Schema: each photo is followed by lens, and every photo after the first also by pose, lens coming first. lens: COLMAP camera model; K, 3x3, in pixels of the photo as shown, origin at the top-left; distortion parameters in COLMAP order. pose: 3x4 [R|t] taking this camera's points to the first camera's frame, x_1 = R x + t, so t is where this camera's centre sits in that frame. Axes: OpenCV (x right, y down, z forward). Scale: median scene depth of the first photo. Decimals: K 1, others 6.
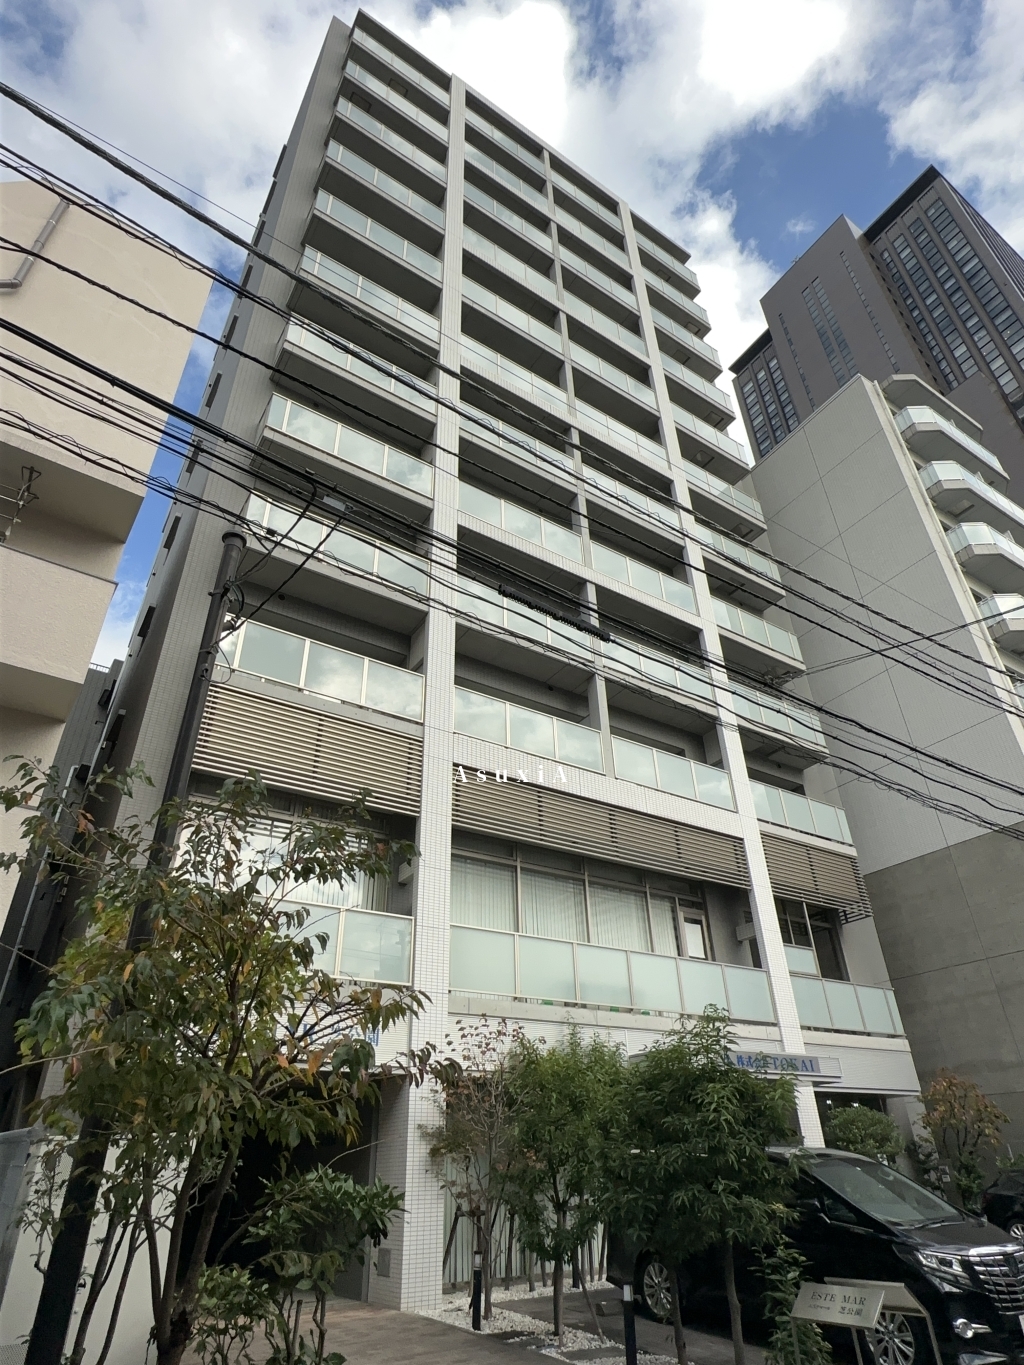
lens RADIAL K [[765.7, 0, 513.9], [0, 765.7, 692.2], [0, 0, 1]] dist [0.014389, 0.001222]
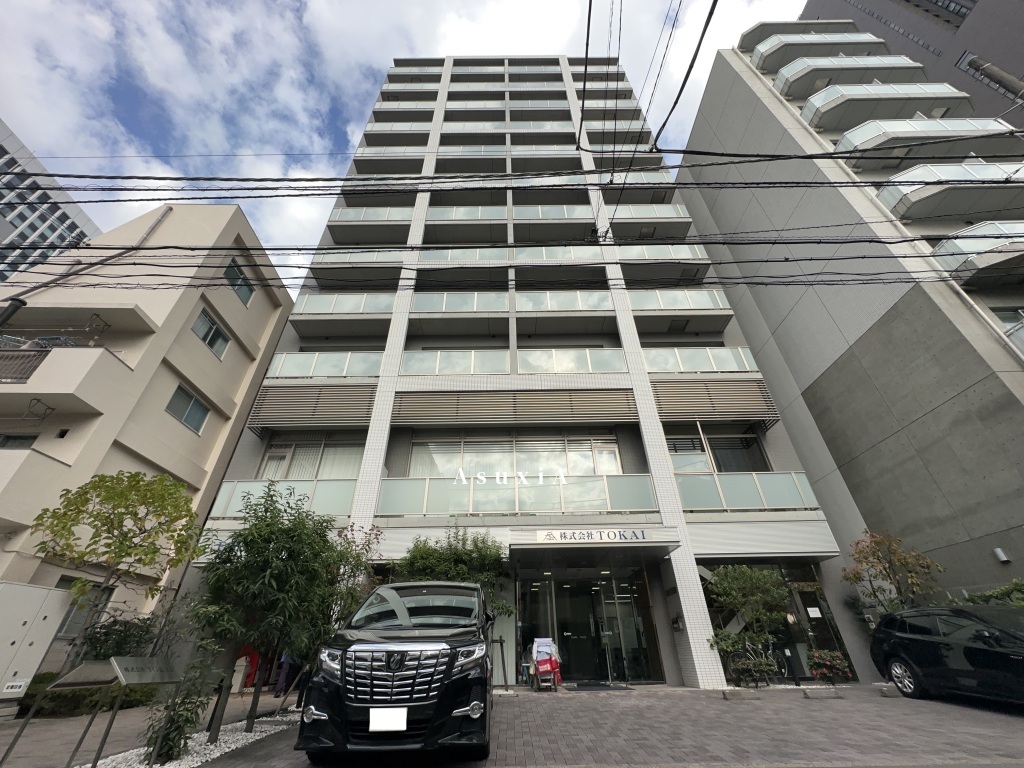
lens RADIAL K [[409.3, 0, 504.9], [0, 409.3, 377.1], [0, 0, 1]] dist [-0.001197, 0.000316]
pose [[0.832398, -0.302108, -0.464590, 0.455117], [0.287923, 0.952073, -0.103237, 0.179032], [0.473512, -0.047832, 0.879487, 0.225073]]
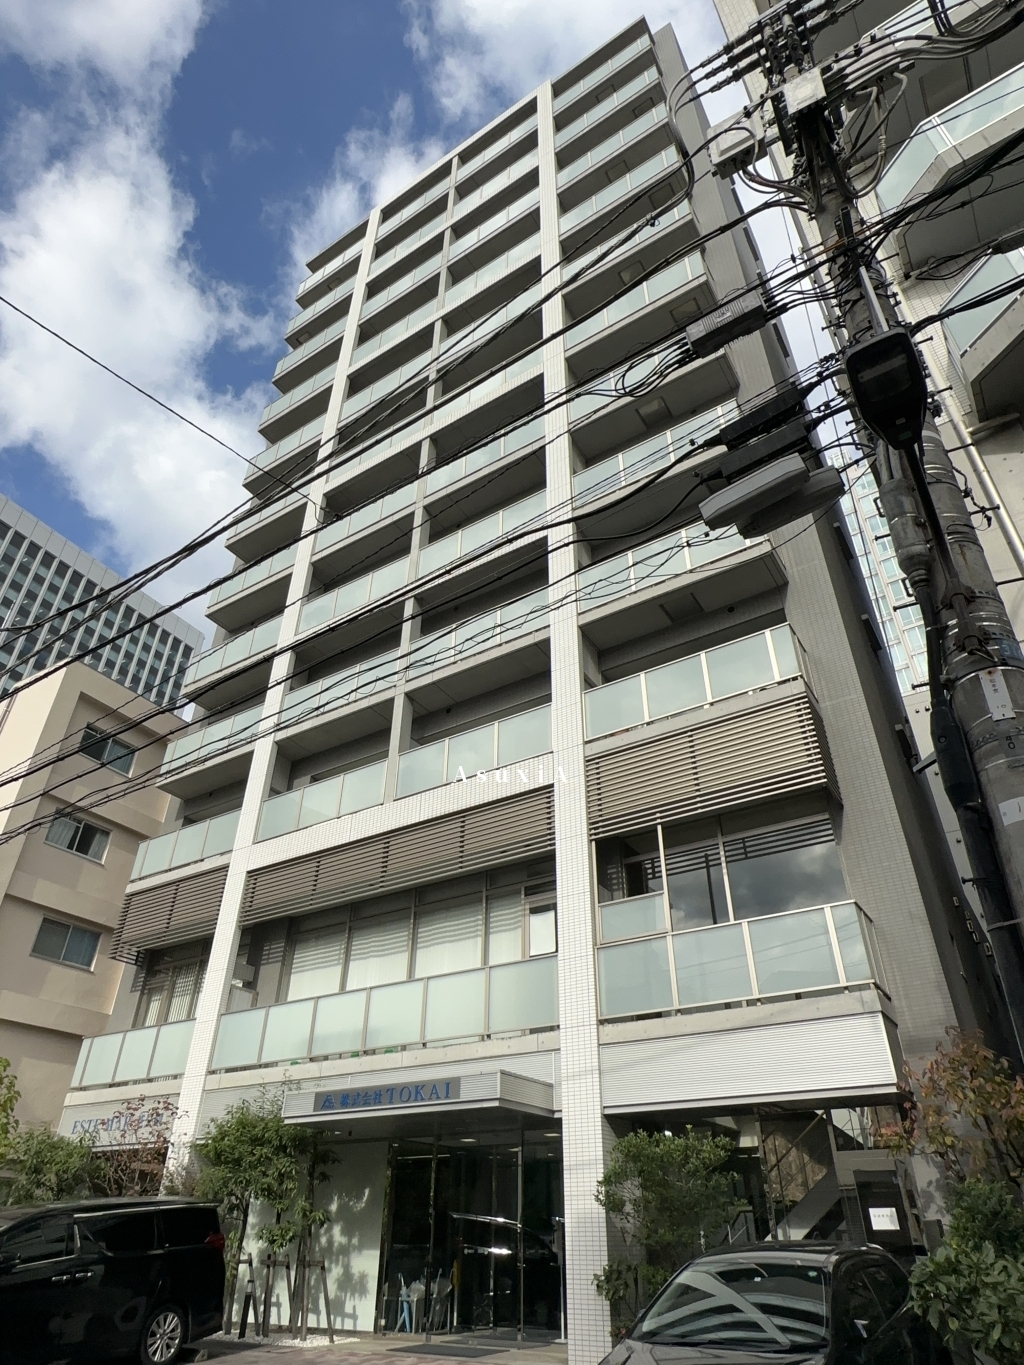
lens RADIAL K [[803.1, 0, 514.5], [0, 803.1, 680.2], [0, 0, 1]] dist [0.003058, -0.000135]
pose [[0.403791, -0.491639, -0.771520, 0.937630], [0.478528, 0.832266, -0.279901, 0.306165], [0.779720, -0.256173, 0.571325, 0.535318]]
